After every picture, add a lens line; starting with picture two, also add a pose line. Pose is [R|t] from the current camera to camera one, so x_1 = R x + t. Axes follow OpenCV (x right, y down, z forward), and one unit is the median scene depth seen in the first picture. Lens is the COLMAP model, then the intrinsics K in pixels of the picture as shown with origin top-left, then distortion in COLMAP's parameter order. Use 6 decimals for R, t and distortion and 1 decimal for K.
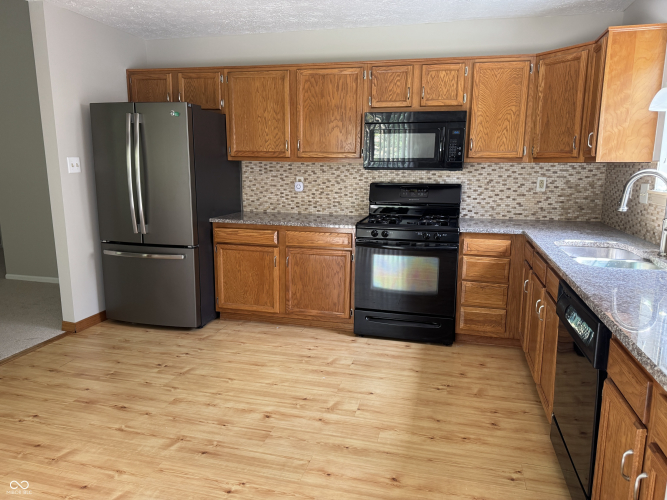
lens RADIAL K [[482.0, 0, 333.5], [0, 482.0, 250.0], [0, 0, 1]] dist [0.098552, -0.121245]
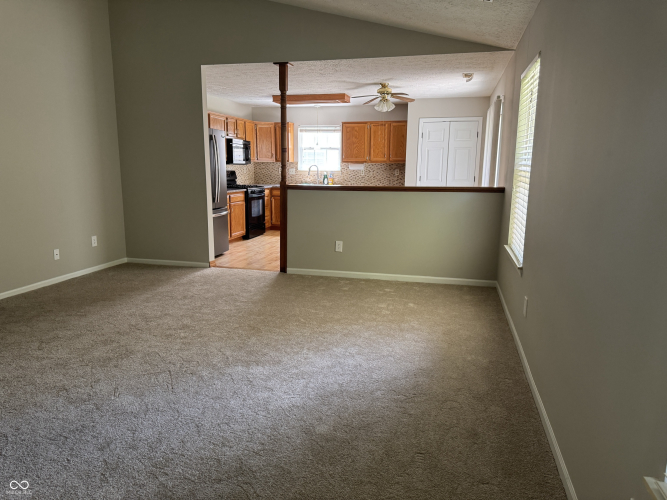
lens RADIAL K [[473.6, 0, 333.5], [0, 473.6, 250.0], [0, 0, 1]] dist [0.190410, -0.269228]
pose [[-0.010148, -0.187551, 0.982202, -2.194638], [0.172245, 0.967243, 0.186474, -0.121934], [-0.985002, 0.171072, 0.022489, 0.572006]]
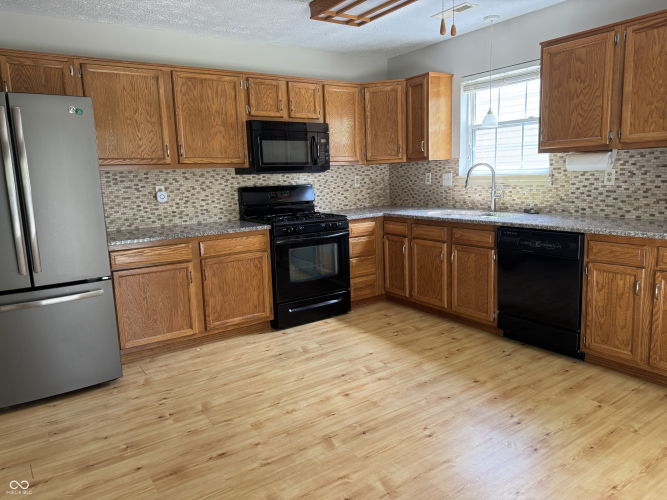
lens RADIAL K [[482.0, 0, 333.5], [0, 482.0, 250.0], [0, 0, 1]] dist [0.098552, -0.121245]
pose [[0.646019, -0.150808, 0.748276, -0.647739], [0.176073, 0.983294, 0.046162, -0.021999], [-0.742737, 0.101929, 0.661780, 0.194163]]
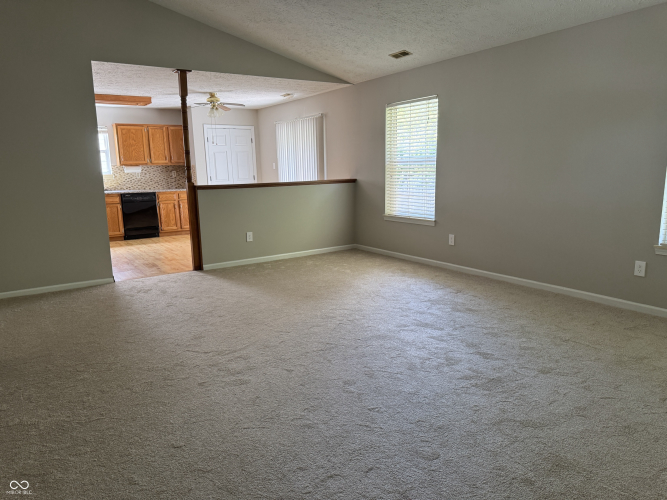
lens RADIAL K [[482.0, 0, 333.5], [0, 482.0, 250.0], [0, 0, 1]] dist [0.098552, -0.121245]
pose [[-0.754836, -0.106229, 0.647254, -2.069702], [0.134946, 0.940536, 0.311739, -0.311637], [-0.641882, 0.322656, -0.695615, 1.648677]]
